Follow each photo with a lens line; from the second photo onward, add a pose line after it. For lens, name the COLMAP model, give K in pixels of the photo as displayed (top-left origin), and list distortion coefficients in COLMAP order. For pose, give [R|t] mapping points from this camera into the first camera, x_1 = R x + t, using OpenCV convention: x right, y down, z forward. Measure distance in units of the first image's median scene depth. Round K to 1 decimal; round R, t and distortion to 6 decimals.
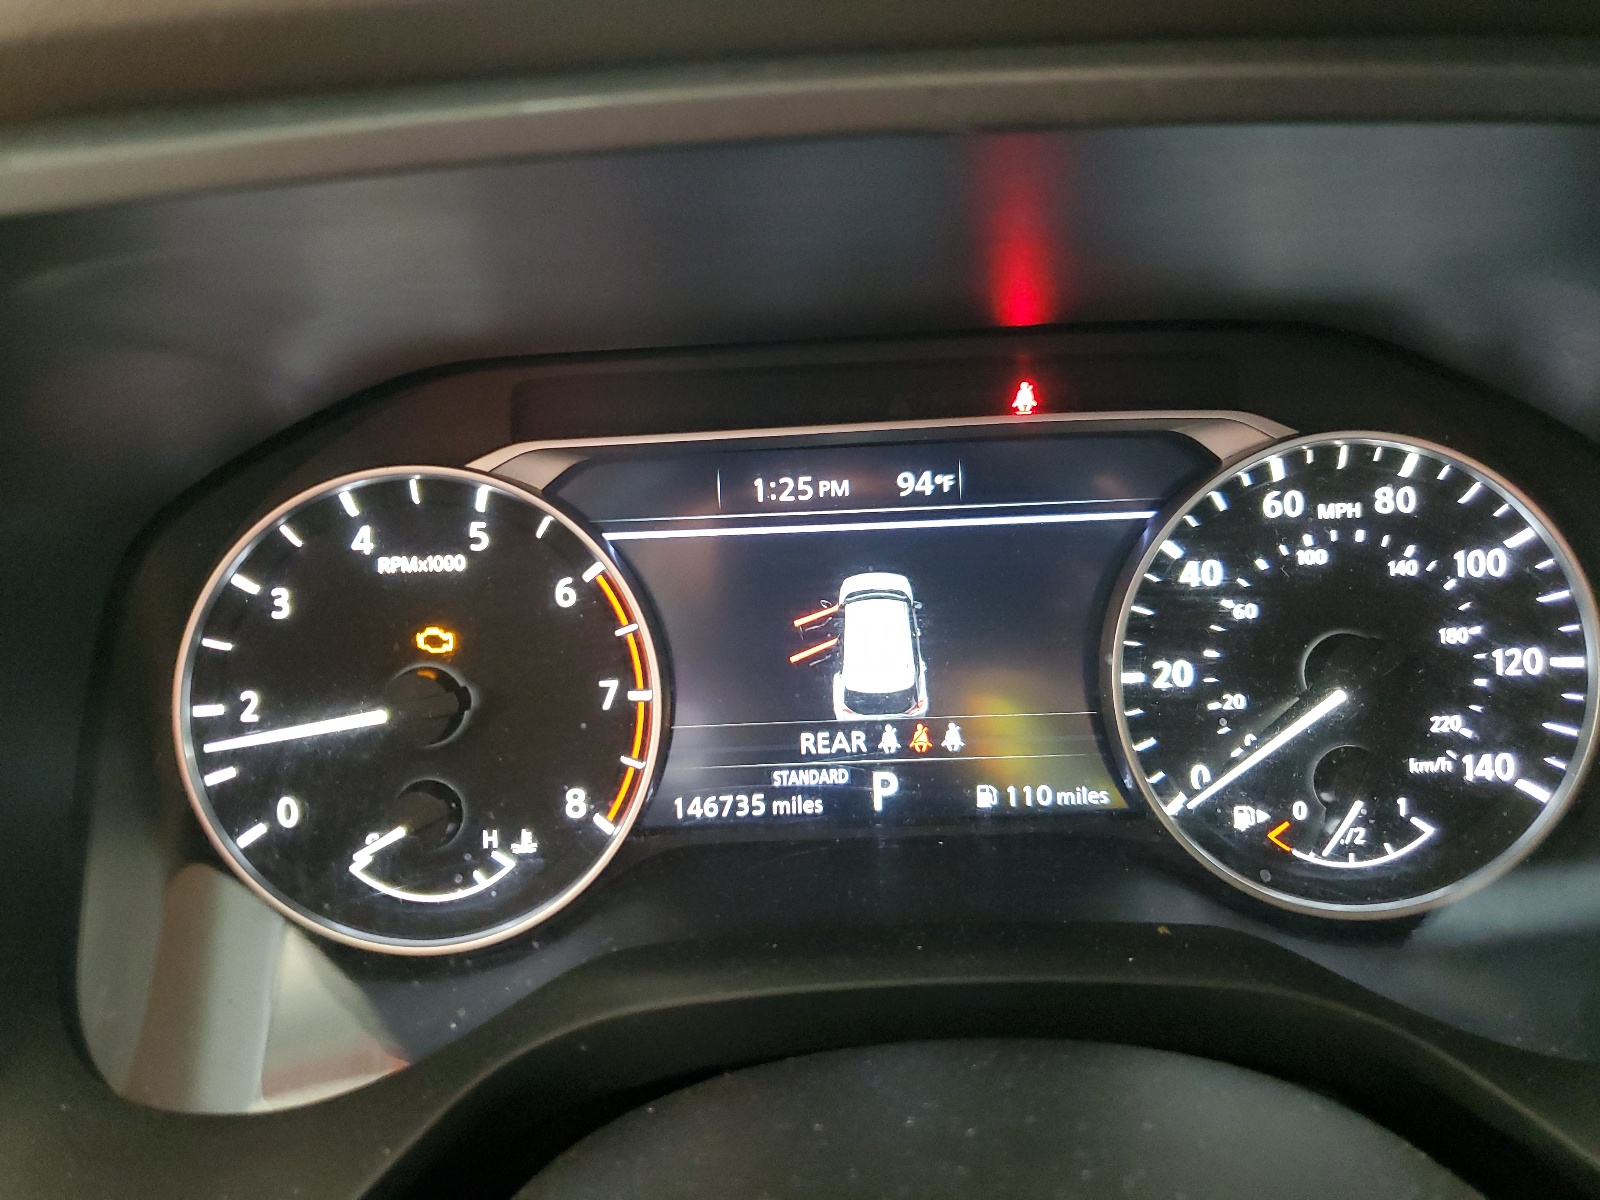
lens RADIAL K [[1354.4, 0, 799.3], [0, 1354.4, 600.9], [0, 0, 1]] dist [0.002354, 0.001839]
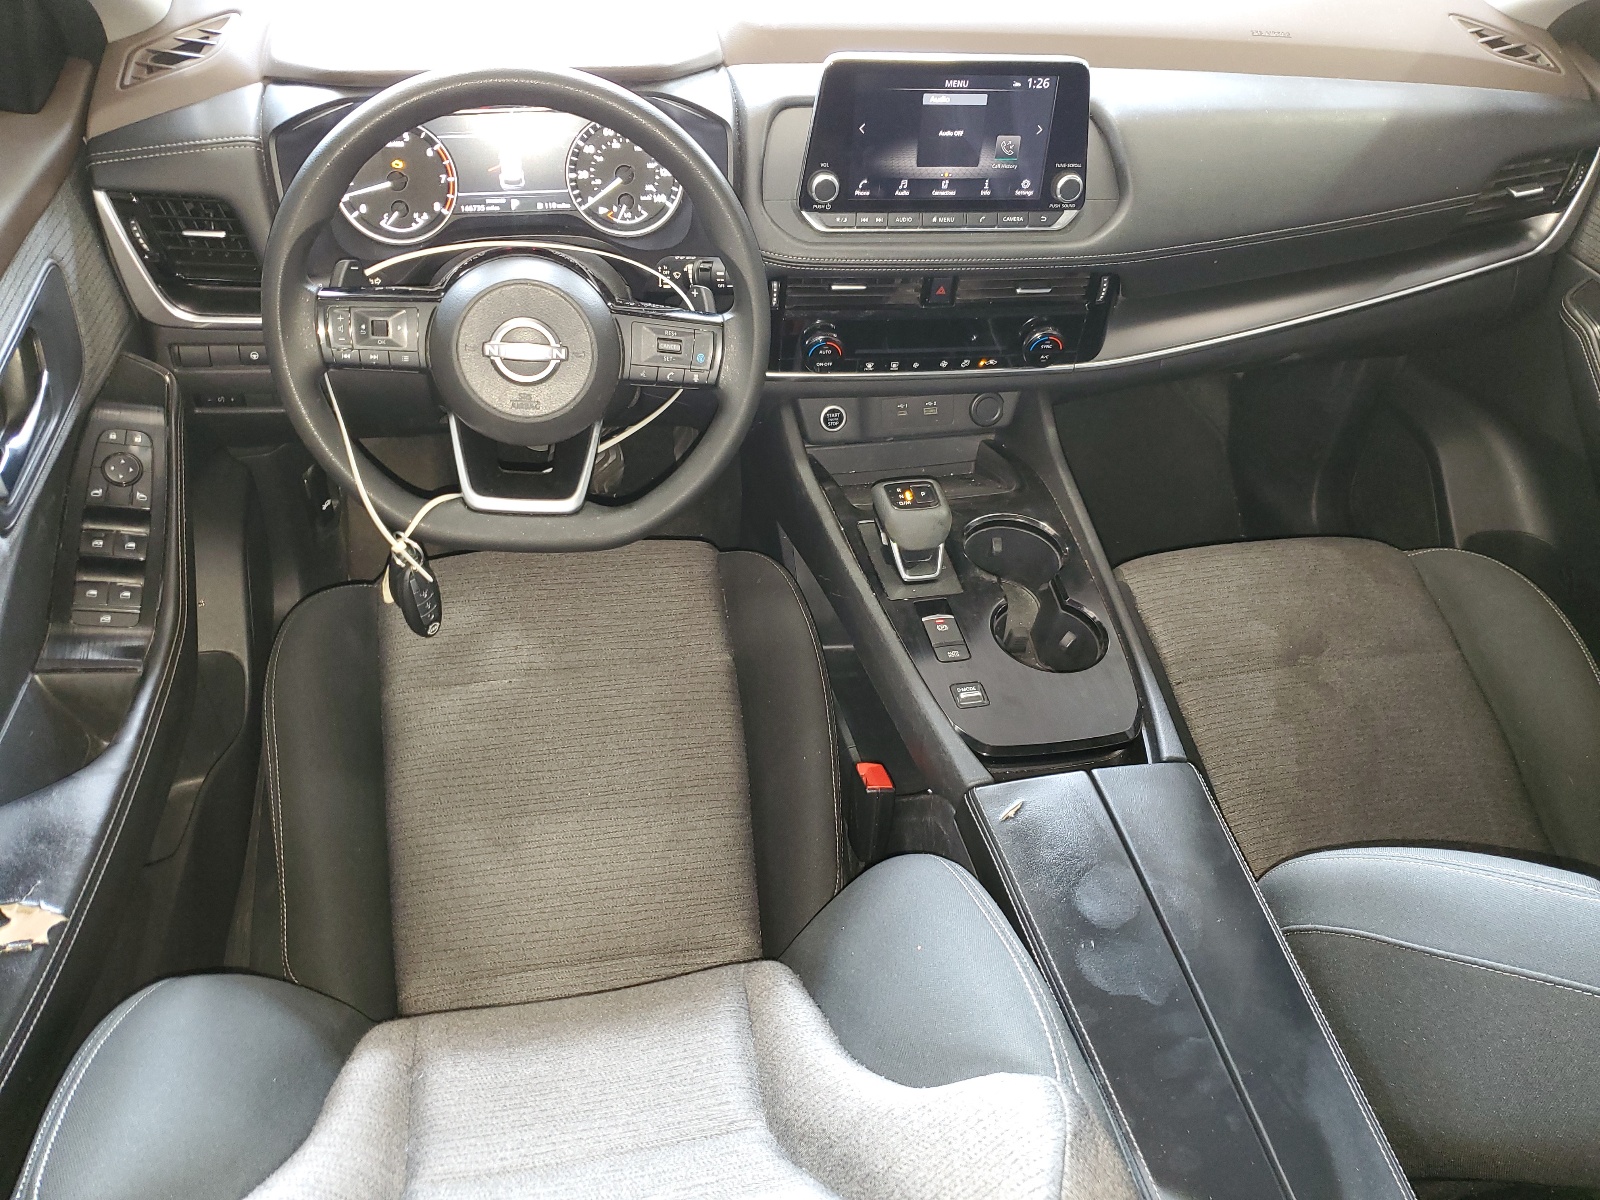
lens RADIAL K [[1354.4, 0, 801.5], [0, 1354.4, 596.4], [0, 0, 1]] dist [0.002354, 0.001839]
pose [[0.987060, -0.039796, 0.155333, 0.240494], [-0.011628, 0.948399, 0.316866, -0.043652], [-0.159928, -0.314572, 0.935664, -3.396474]]
